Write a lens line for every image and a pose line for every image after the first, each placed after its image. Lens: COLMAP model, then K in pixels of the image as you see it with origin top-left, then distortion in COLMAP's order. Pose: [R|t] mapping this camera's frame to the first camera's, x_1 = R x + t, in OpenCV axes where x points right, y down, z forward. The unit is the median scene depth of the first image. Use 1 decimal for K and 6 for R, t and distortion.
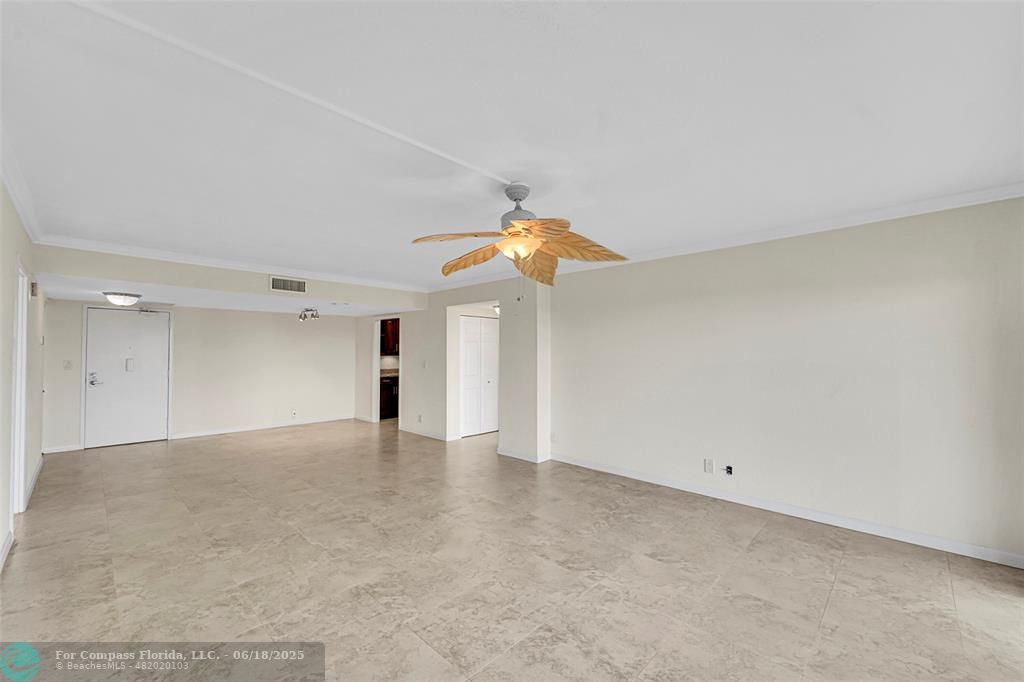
lens RADIAL K [[412.3, 0, 510.1], [0, 412.3, 344.0], [0, 0, 1]] dist [-0.001000, -0.000242]
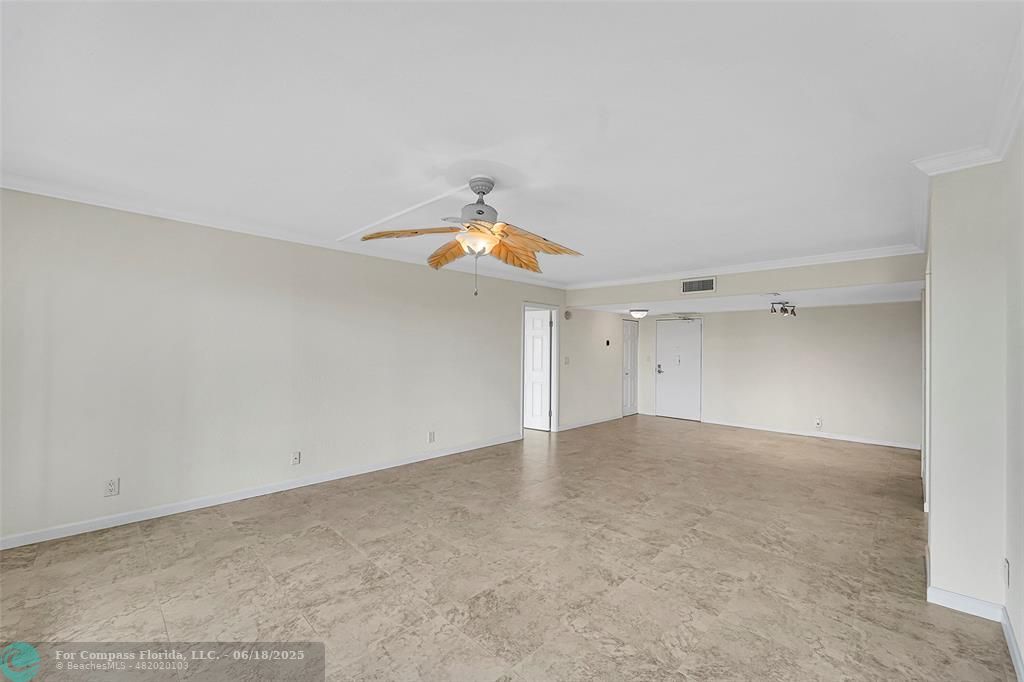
lens RADIAL K [[412.3, 0, 510.1], [0, 412.3, 344.0], [0, 0, 1]] dist [-0.001000, -0.000242]
pose [[-0.006191, -0.011649, -0.999913, 0.826980], [0.006956, 0.999907, -0.011692, 0.019910], [0.999957, -0.007028, -0.006109, 0.883646]]
